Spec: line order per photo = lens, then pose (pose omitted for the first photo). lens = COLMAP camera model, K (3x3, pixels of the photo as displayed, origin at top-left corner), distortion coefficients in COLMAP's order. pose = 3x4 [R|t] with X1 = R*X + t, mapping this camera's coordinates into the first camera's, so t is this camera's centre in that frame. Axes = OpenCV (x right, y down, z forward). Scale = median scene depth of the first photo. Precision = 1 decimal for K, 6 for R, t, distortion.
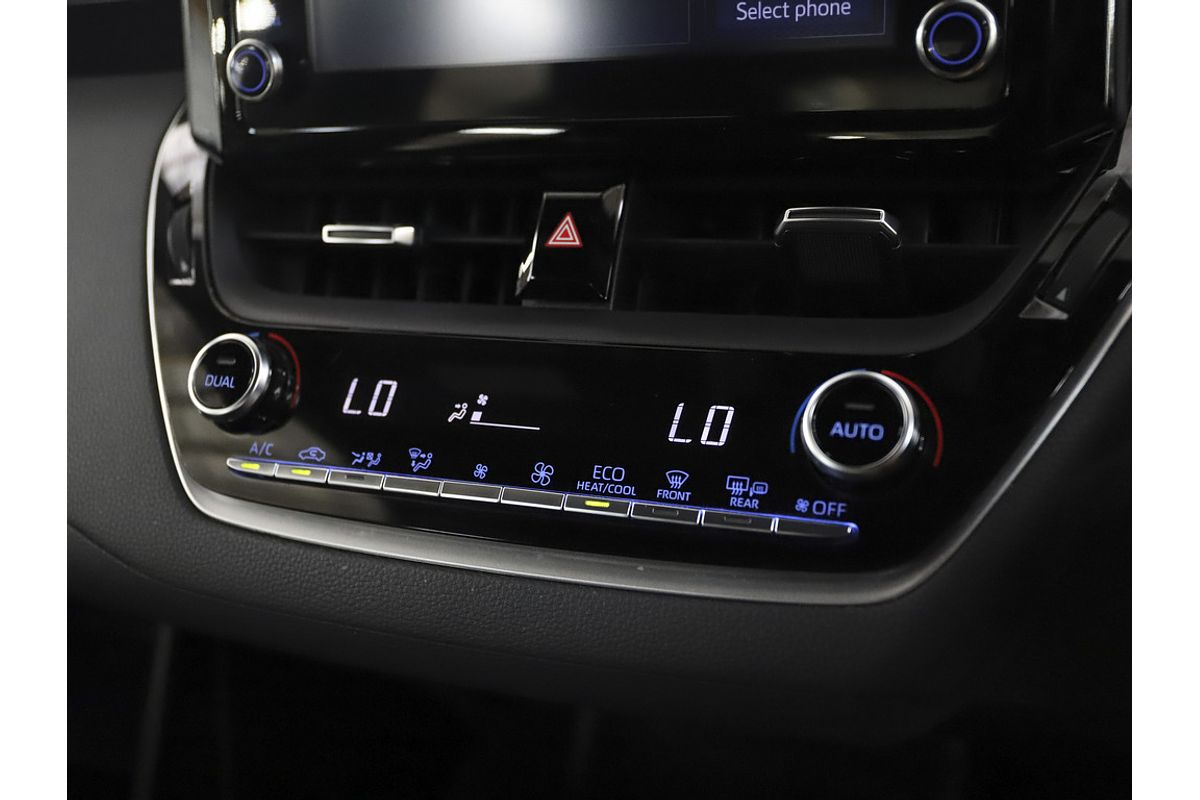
lens RADIAL K [[1249.7, 0, 585.2], [0, 1249.7, 404.9], [0, 0, 1]] dist [-0.078072, 0.236892]
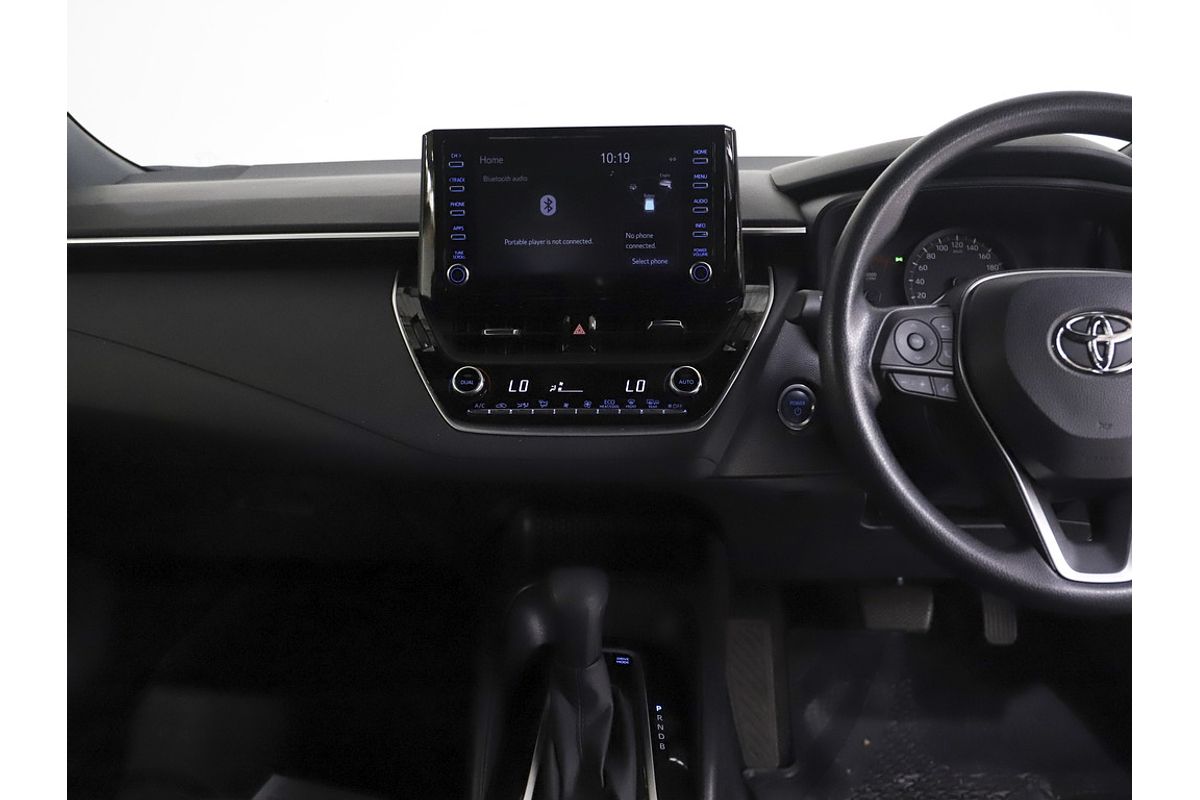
lens RADIAL K [[1054.8, 0, 600.0], [0, 1054.8, 400.0], [0, 0, 1]] dist [-0.047829, 0.015126]
pose [[0.943019, -0.040250, 0.330294, -0.851857], [0.064955, 0.995827, -0.064099, 0.208624], [-0.326336, 0.081901, 0.941699, -1.483536]]
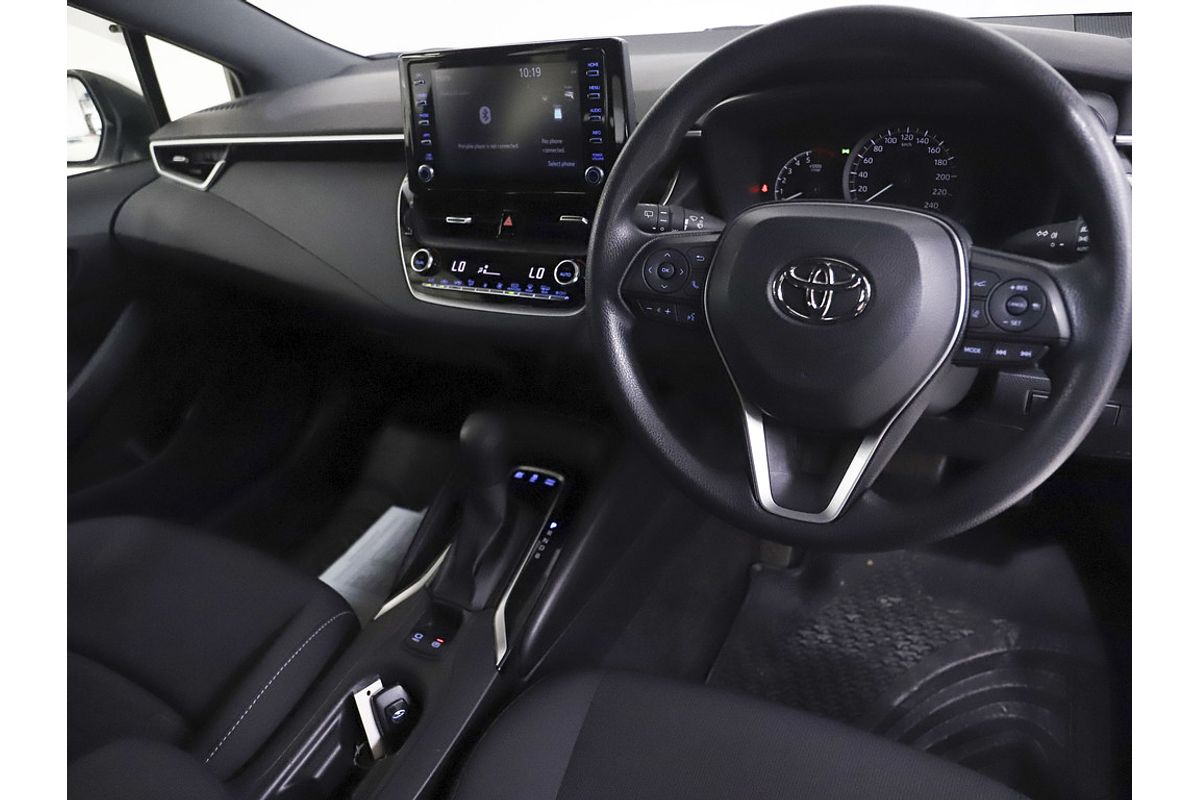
lens RADIAL K [[821.7, 0, 566.0], [0, 821.7, 398.4], [0, 0, 1]] dist [-0.082200, 0.001707]
pose [[0.992907, 0.010160, -0.118458, 0.460577], [0.010876, 0.984404, 0.175586, -0.045525], [0.118395, -0.175629, 0.977311, -1.496389]]
